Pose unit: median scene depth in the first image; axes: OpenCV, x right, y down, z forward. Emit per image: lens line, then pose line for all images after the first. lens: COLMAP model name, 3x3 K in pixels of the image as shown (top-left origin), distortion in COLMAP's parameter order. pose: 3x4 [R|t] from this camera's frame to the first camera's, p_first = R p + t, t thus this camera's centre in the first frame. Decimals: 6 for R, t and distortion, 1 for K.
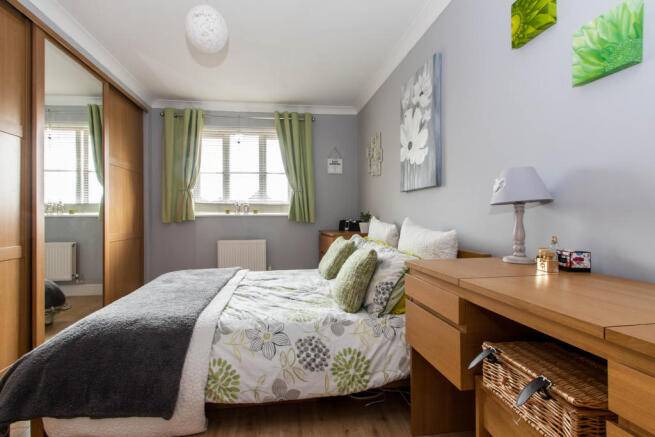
lens RADIAL K [[303.1, 0, 304.2], [0, 303.1, 213.3], [0, 0, 1]] dist [0.003607, -0.001395]
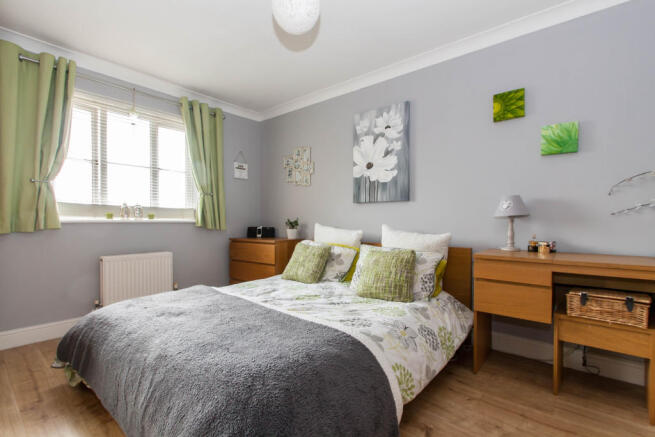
lens RADIAL K [[303.1, 0, 305.7], [0, 303.1, 223.3], [0, 0, 1]] dist [0.003607, -0.001395]
pose [[0.743905, 0.001011, 0.668285, -0.625465], [-0.008649, 0.999930, 0.008114, 0.002099], [-0.668229, -0.011816, 0.743861, 0.239896]]
